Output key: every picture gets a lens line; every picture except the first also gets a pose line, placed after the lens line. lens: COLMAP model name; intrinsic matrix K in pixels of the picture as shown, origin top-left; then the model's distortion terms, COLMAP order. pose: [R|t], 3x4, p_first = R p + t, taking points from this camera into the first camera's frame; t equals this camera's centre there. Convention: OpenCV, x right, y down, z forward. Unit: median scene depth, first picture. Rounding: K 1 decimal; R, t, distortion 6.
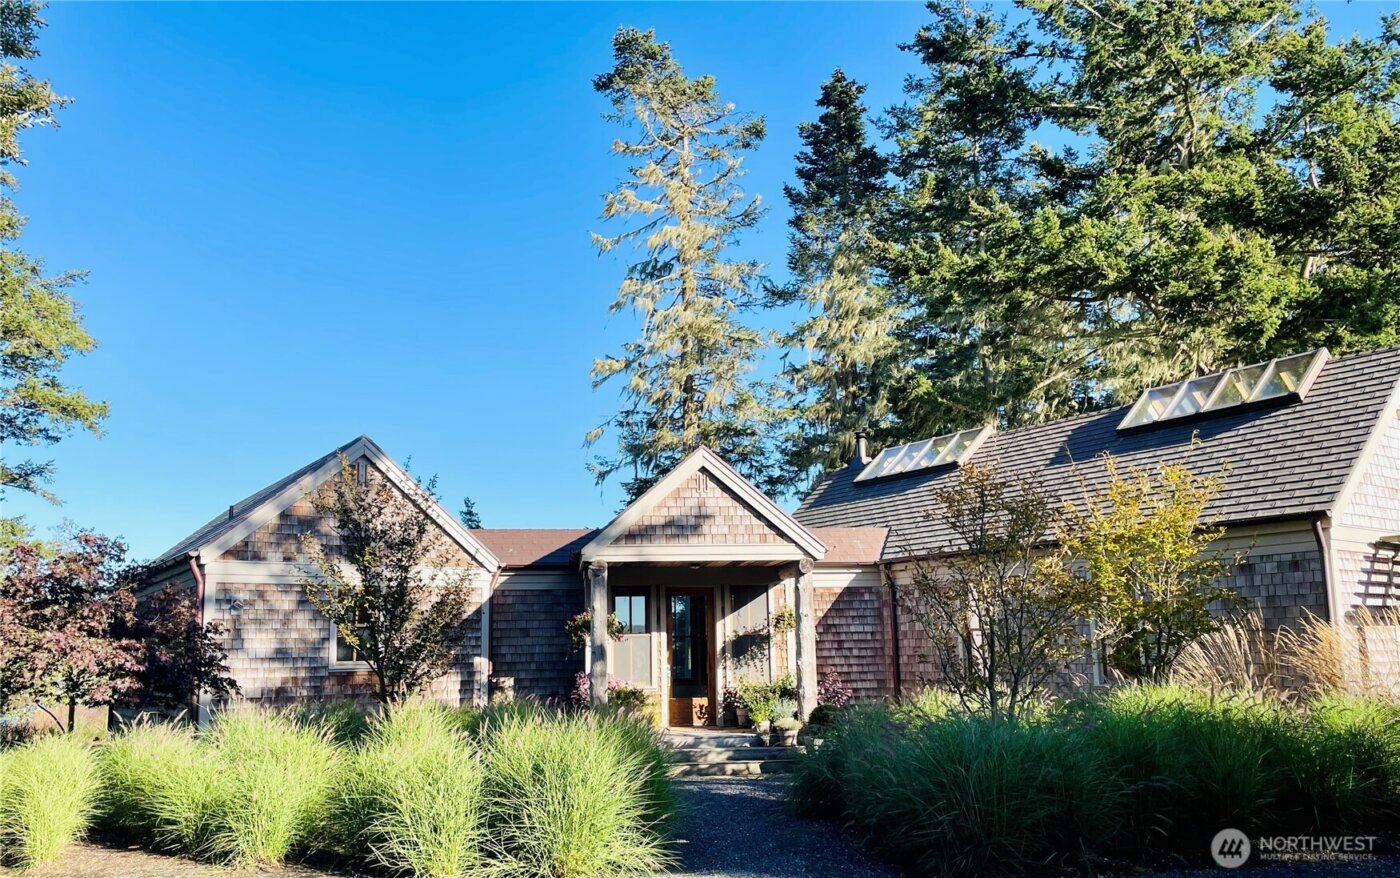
lens RADIAL K [[1391.0, 0, 696.7], [0, 1391.0, 427.1], [0, 0, 1]] dist [0.066512, 0.000000]
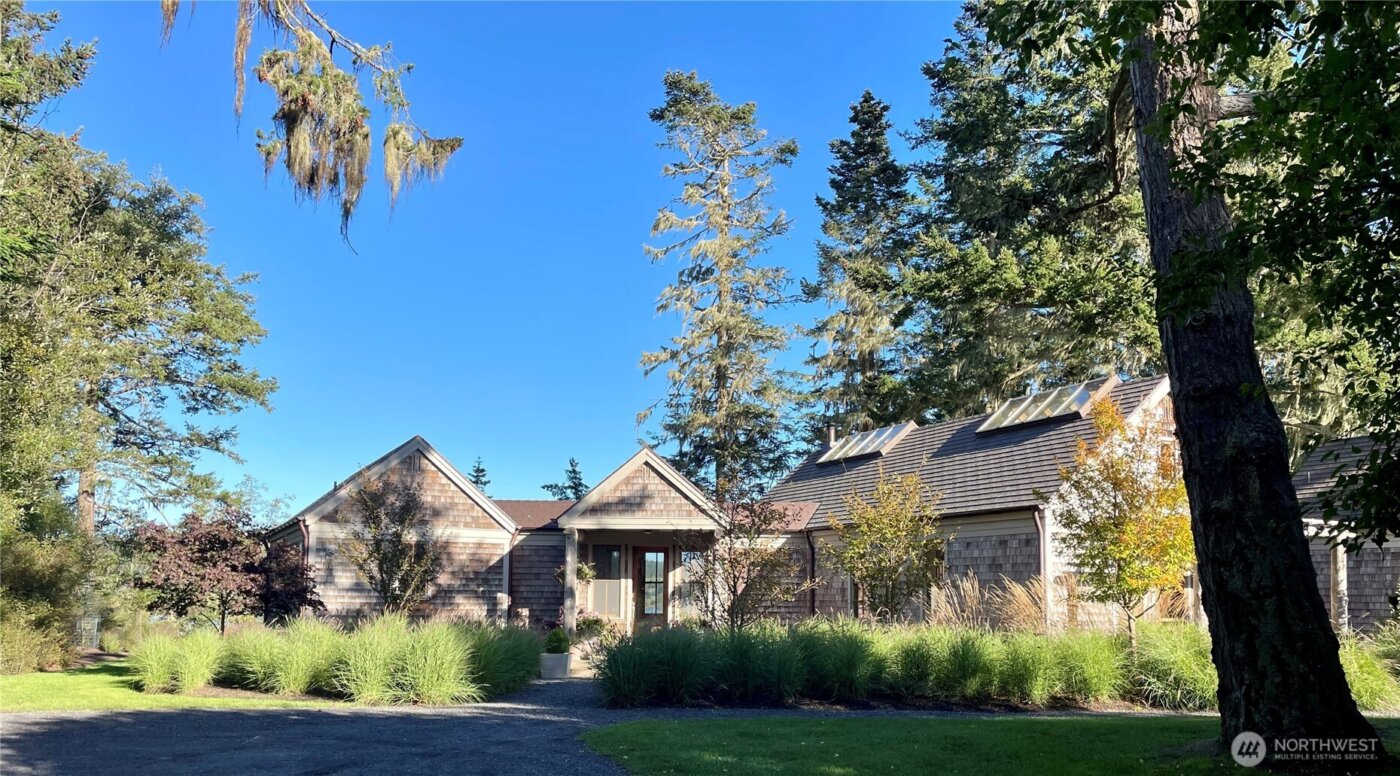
lens RADIAL K [[1820.7, 0, 702.3], [0, 1820.7, 396.6], [0, 0, 1]] dist [0.131657, 0.000000]
pose [[0.977930, 0.005649, -0.208858, 0.406321], [0.004318, 0.998874, 0.047238, -0.112602], [0.208889, -0.047098, 0.976805, -0.706566]]
